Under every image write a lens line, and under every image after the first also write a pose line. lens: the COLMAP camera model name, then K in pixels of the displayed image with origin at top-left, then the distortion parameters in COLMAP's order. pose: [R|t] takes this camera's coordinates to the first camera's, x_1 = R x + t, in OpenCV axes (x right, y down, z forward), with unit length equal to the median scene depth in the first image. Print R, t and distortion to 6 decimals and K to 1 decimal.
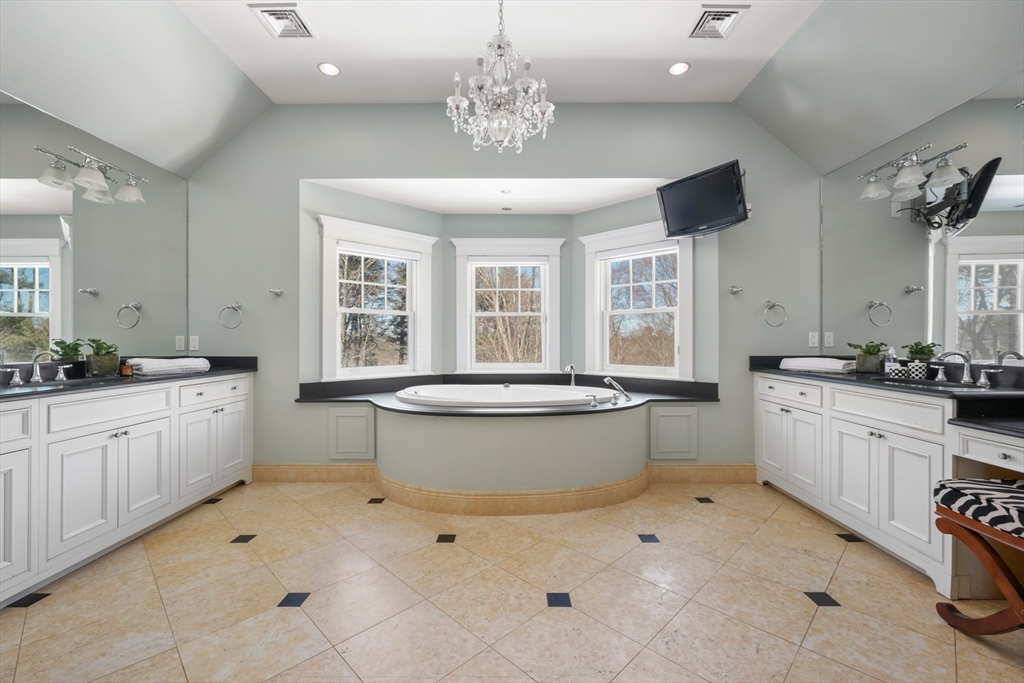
lens RADIAL K [[434.1, 0, 518.2], [0, 434.1, 340.8], [0, 0, 1]] dist [-0.001967, 0.000360]
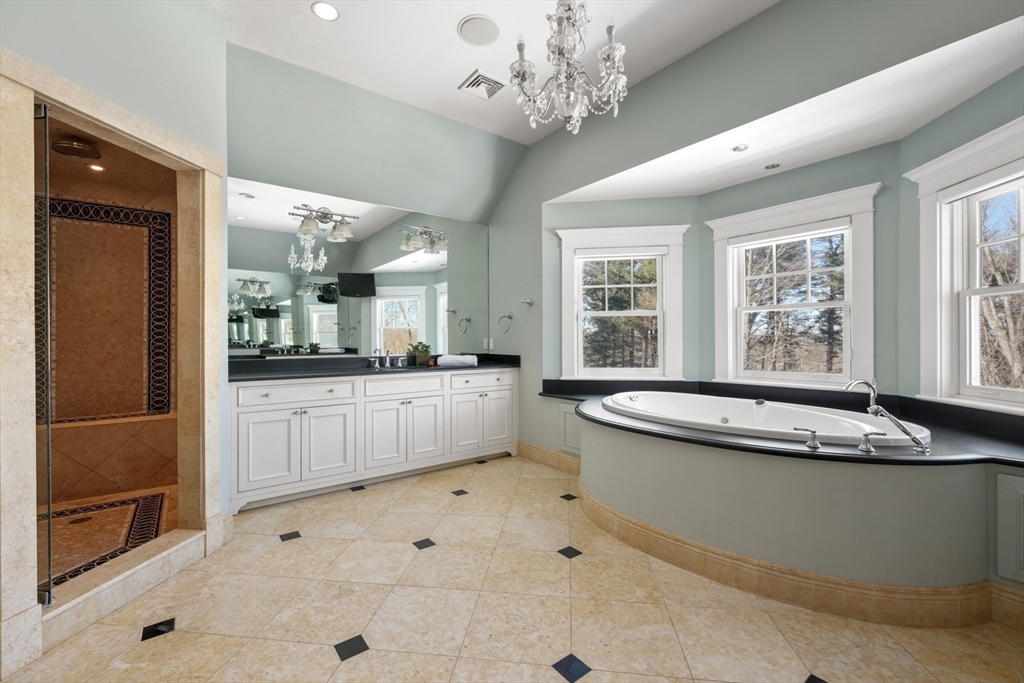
lens RADIAL K [[434.1, 0, 518.2], [0, 434.1, 340.8], [0, 0, 1]] dist [-0.001967, 0.000360]
pose [[0.602614, -0.000672, -0.798033, 0.389853], [0.001372, 0.999999, 0.000194, -0.005021], [0.798032, -0.001212, 0.602614, 0.253107]]
